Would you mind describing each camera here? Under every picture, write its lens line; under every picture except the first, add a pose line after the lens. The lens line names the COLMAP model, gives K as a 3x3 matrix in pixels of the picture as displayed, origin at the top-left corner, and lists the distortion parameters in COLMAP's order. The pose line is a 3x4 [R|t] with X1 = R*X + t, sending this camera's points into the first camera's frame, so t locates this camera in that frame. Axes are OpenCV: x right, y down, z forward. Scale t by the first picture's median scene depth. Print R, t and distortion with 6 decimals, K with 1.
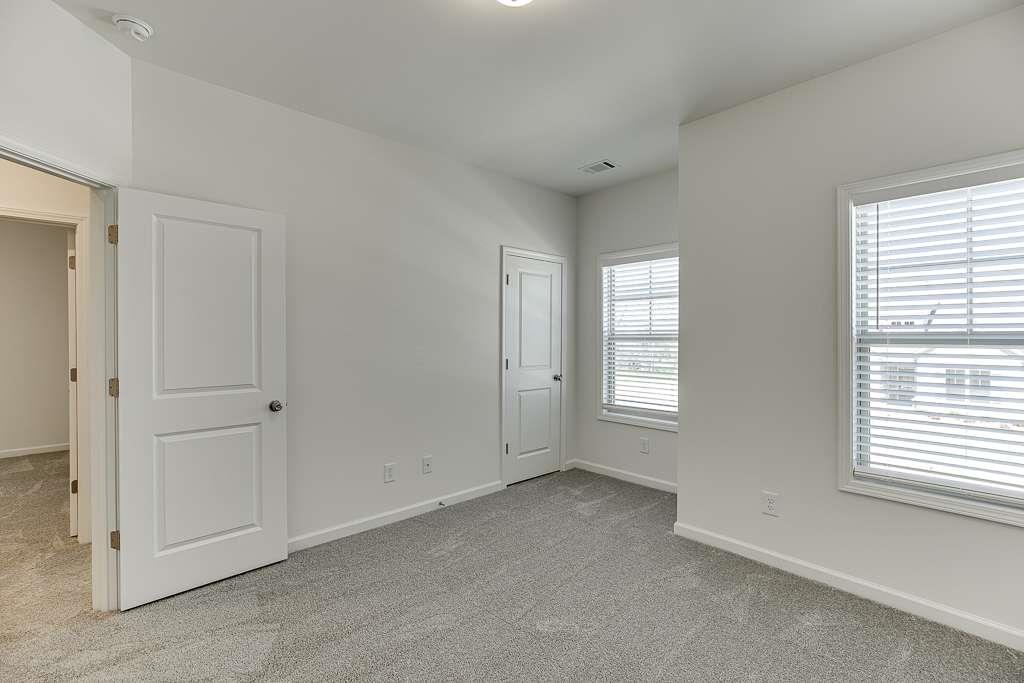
lens RADIAL K [[463.1, 0, 518.3], [0, 463.1, 337.5], [0, 0, 1]] dist [-0.011146, 0.000123]
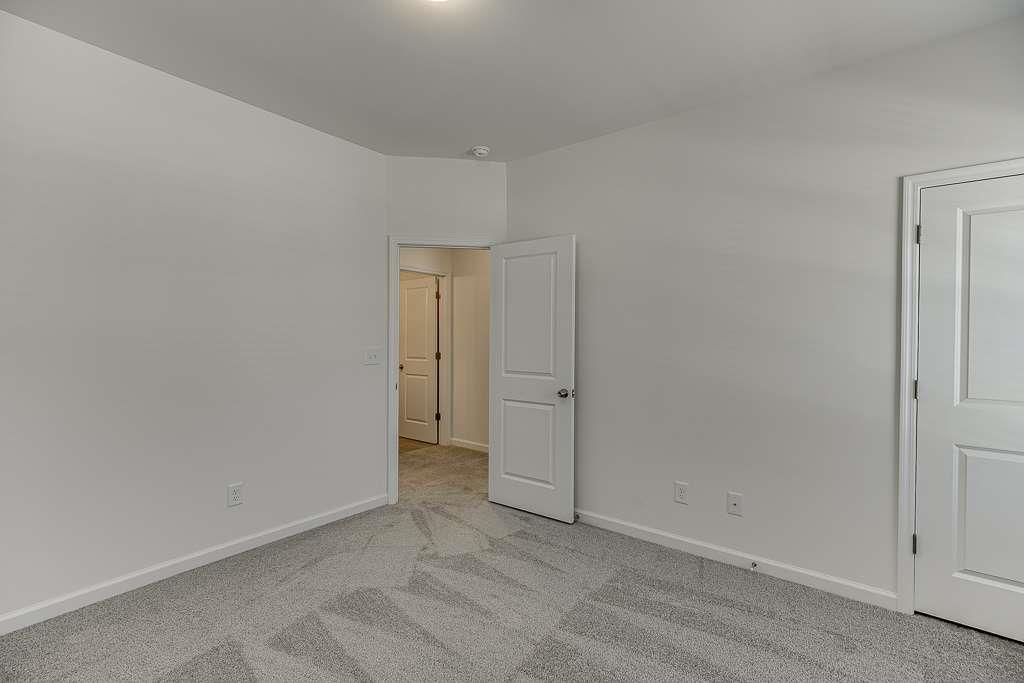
lens RADIAL K [[463.1, 0, 518.3], [0, 463.1, 337.5], [0, 0, 1]] dist [-0.011146, 0.000123]
pose [[0.159349, 0.005019, -0.987209, 0.524100], [-0.009708, 0.999947, 0.003517, -0.001880], [0.987175, 0.009023, 0.159390, 0.539073]]
